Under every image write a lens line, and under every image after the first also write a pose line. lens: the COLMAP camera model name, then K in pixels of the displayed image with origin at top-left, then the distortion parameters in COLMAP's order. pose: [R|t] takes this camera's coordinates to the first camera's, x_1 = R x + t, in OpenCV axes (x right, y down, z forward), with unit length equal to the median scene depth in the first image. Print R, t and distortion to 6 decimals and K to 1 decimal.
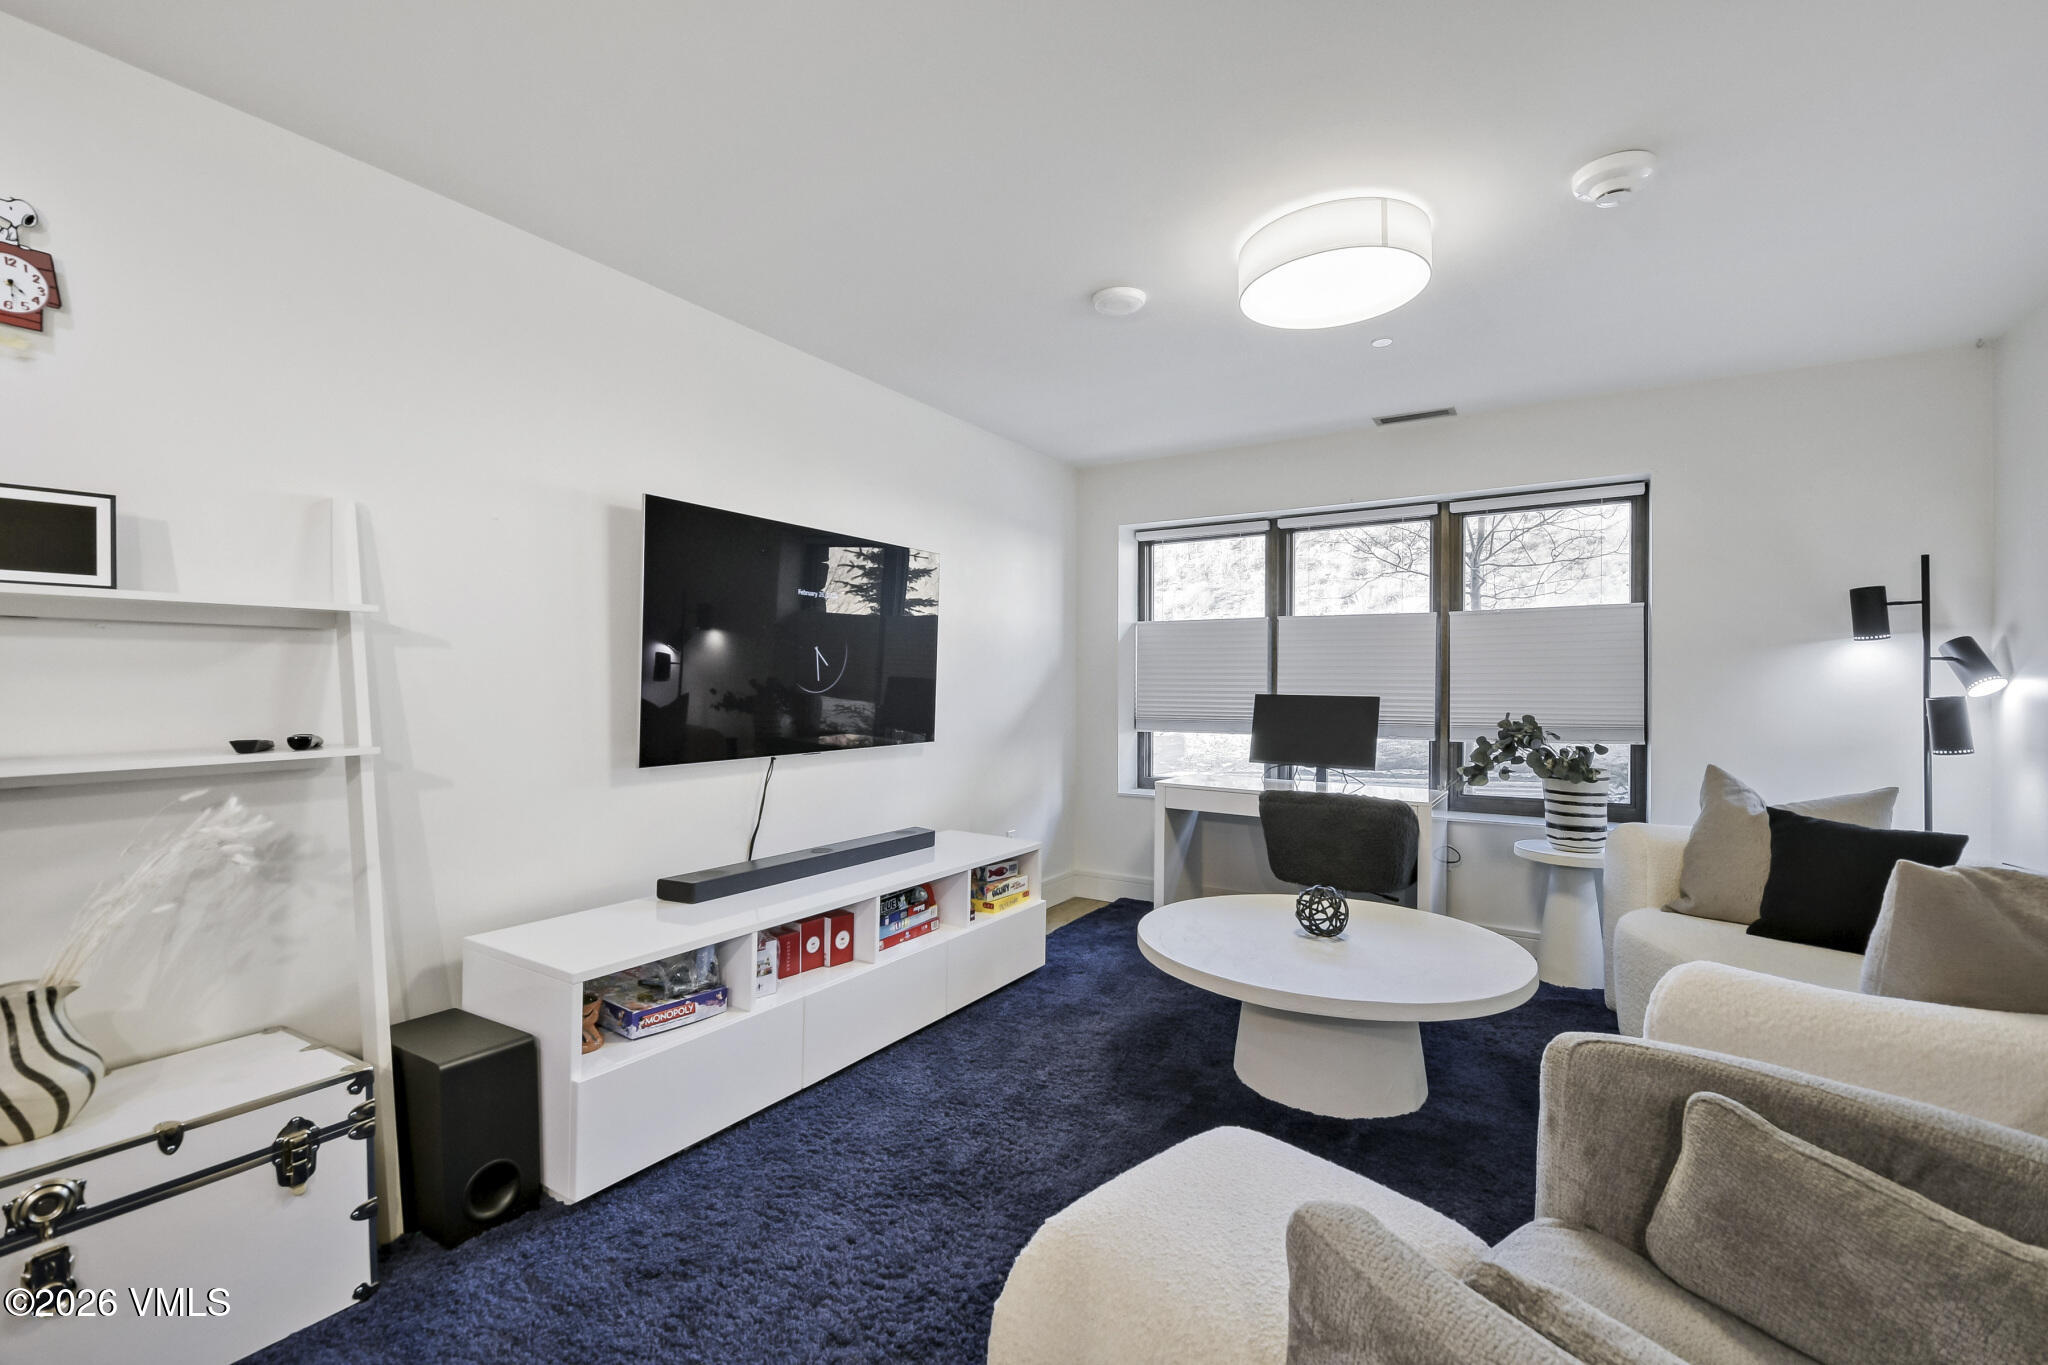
lens RADIAL K [[899.5, 0, 1024.3], [0, 899.5, 678.9], [0, 0, 1]] dist [0.011520, -0.005490]
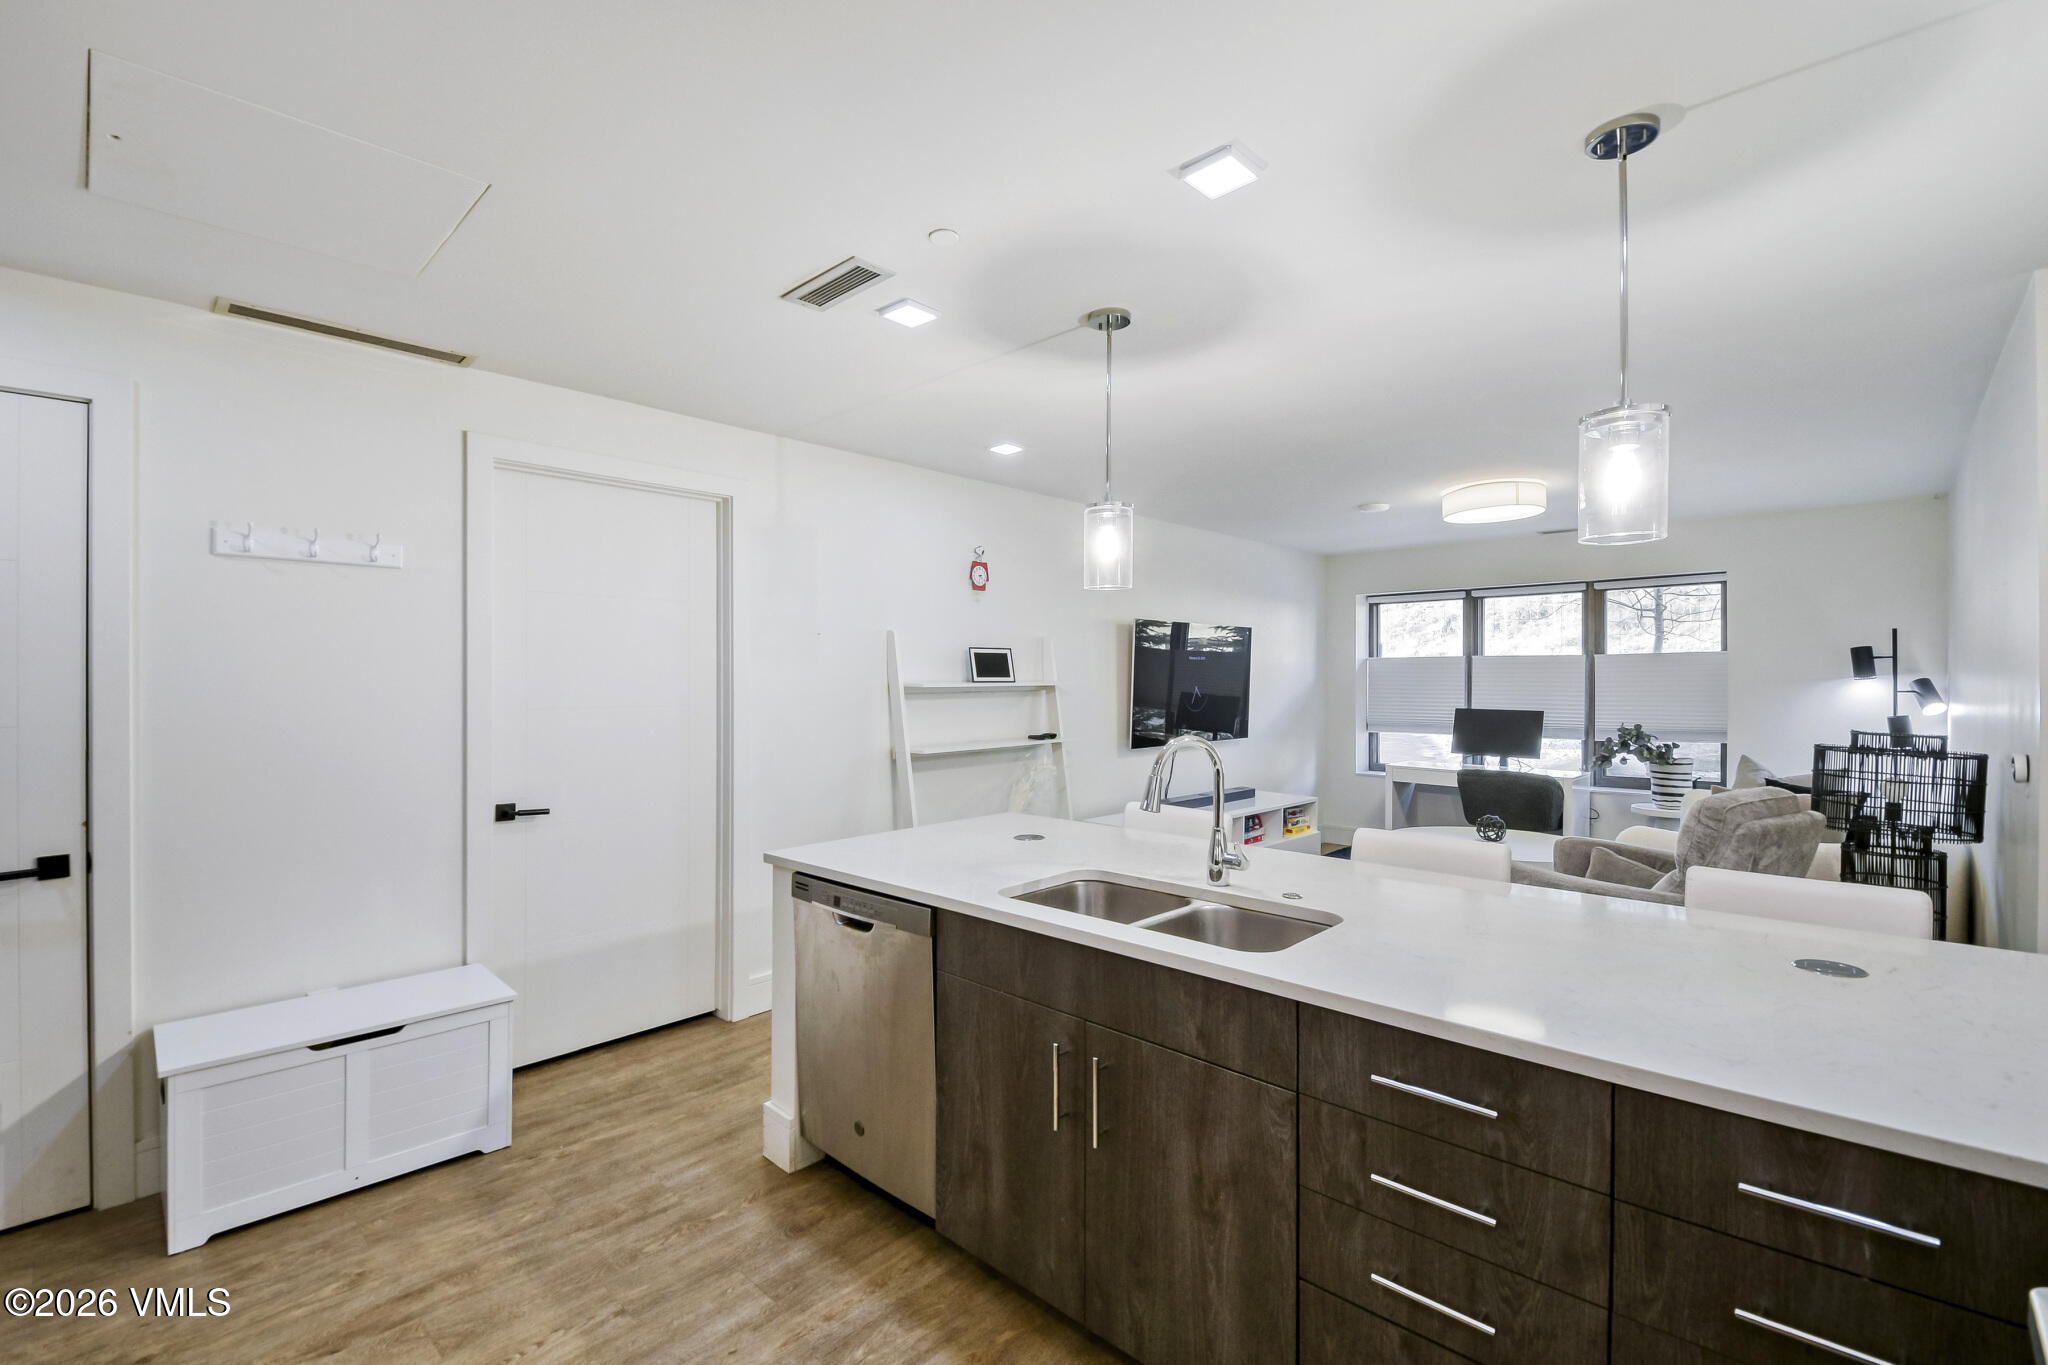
lens RADIAL K [[899.5, 0, 1008.6], [0, 899.5, 685.7], [0, 0, 1]] dist [0.011520, -0.005490]
pose [[0.976683, -0.005497, -0.214618, -0.189480], [0.007881, 0.999916, 0.010251, -0.052724], [0.214544, -0.011703, 0.976644, -0.804733]]
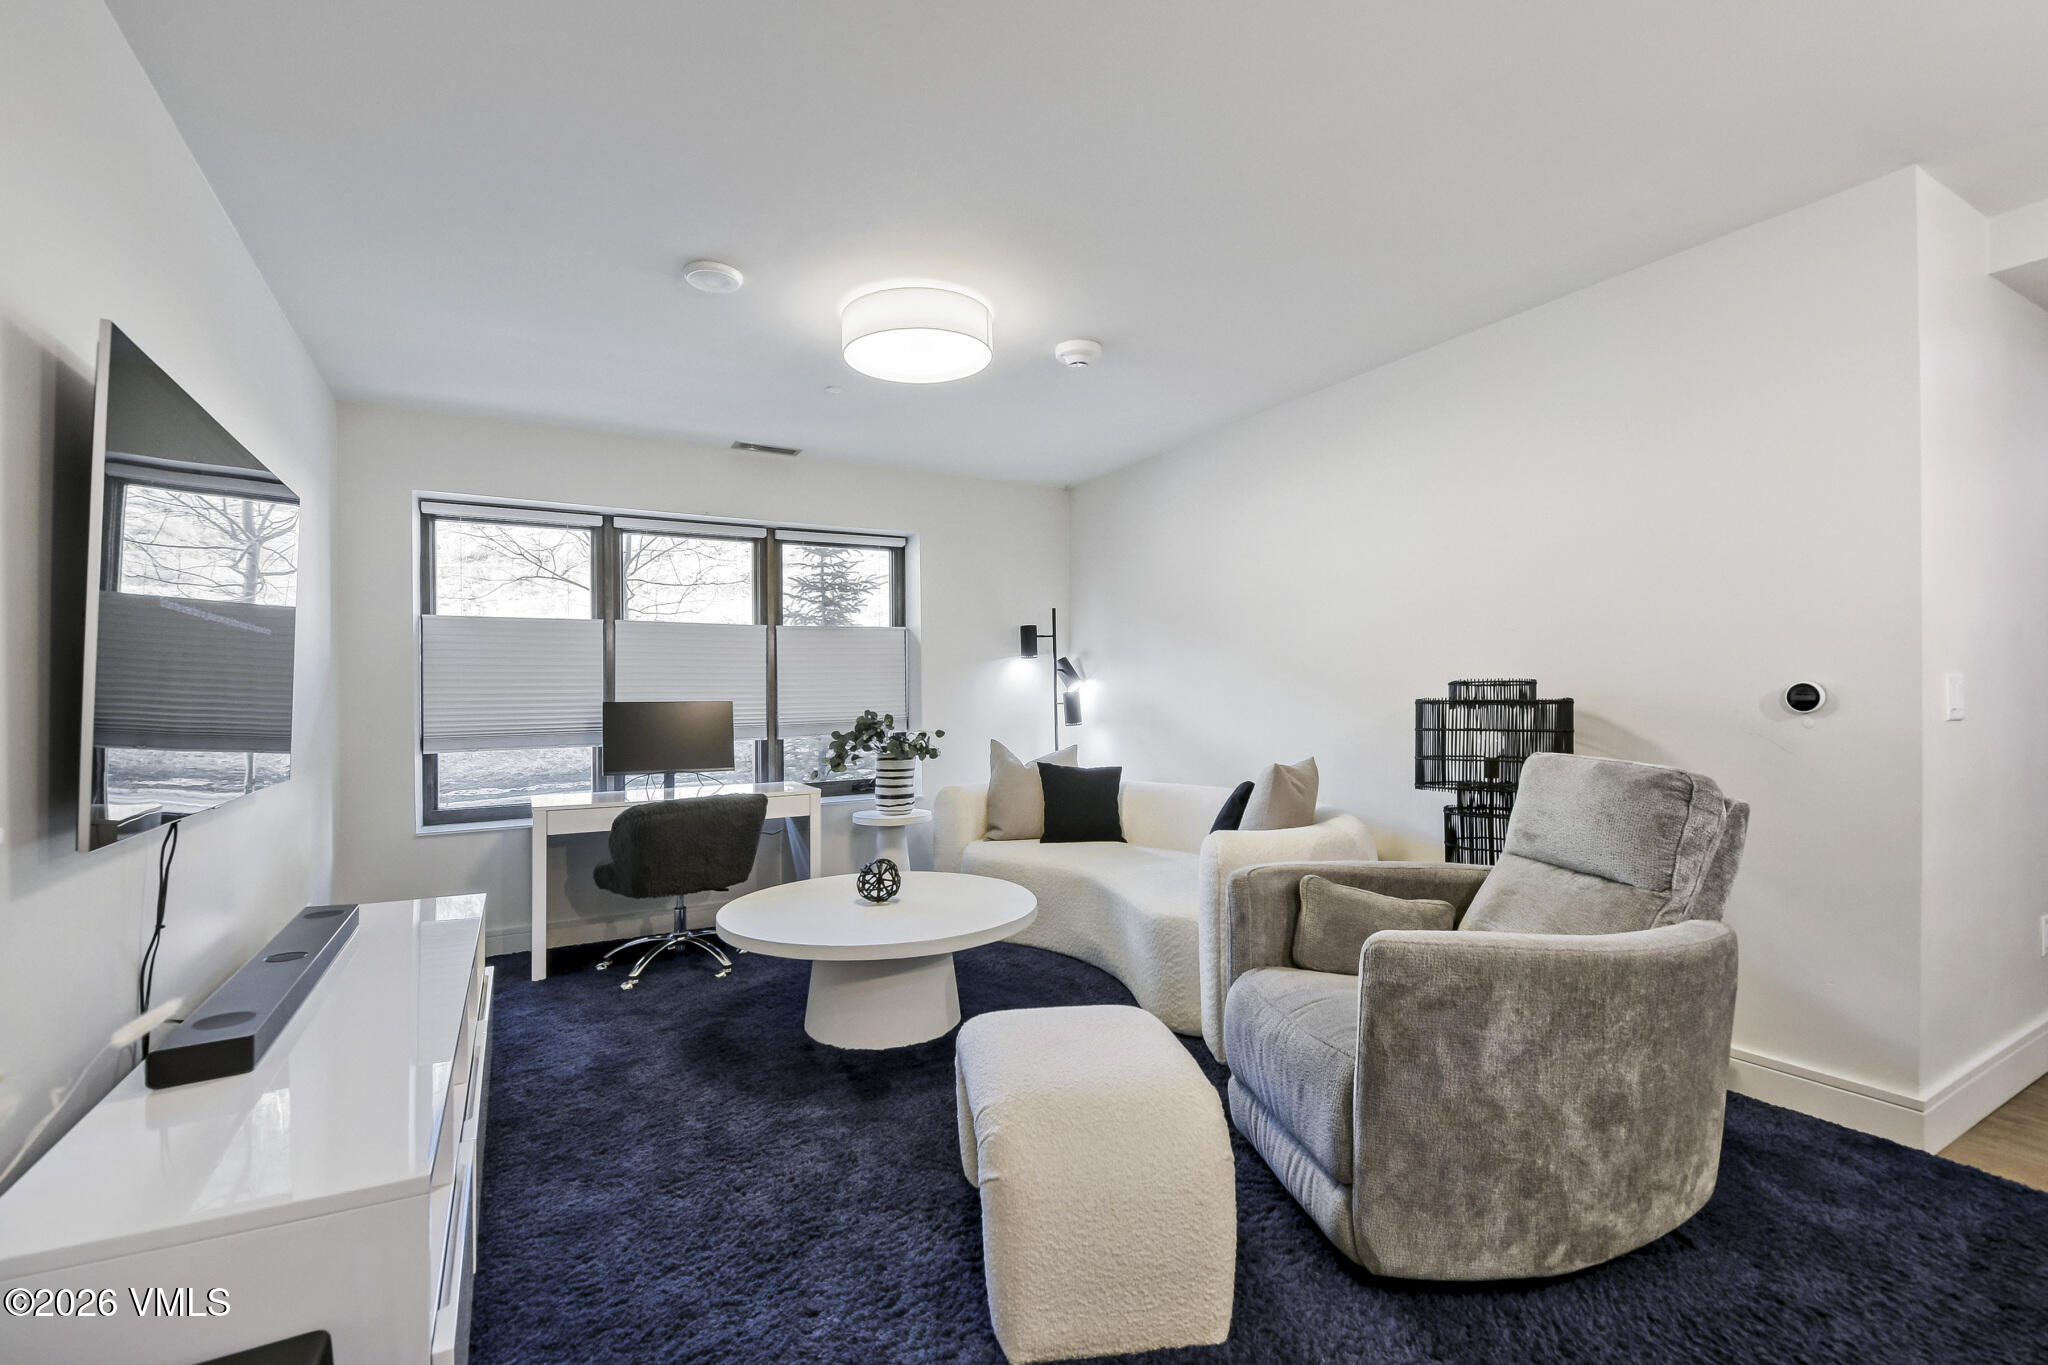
lens RADIAL K [[899.5, 0, 1029.4], [0, 899.5, 695.1], [0, 0, 1]] dist [0.011520, -0.005490]
pose [[0.467151, -0.012435, 0.884090, -0.446060], [0.011393, 0.999903, 0.008044, 0.009059], [-0.884104, 0.006315, 0.467247, 0.211736]]
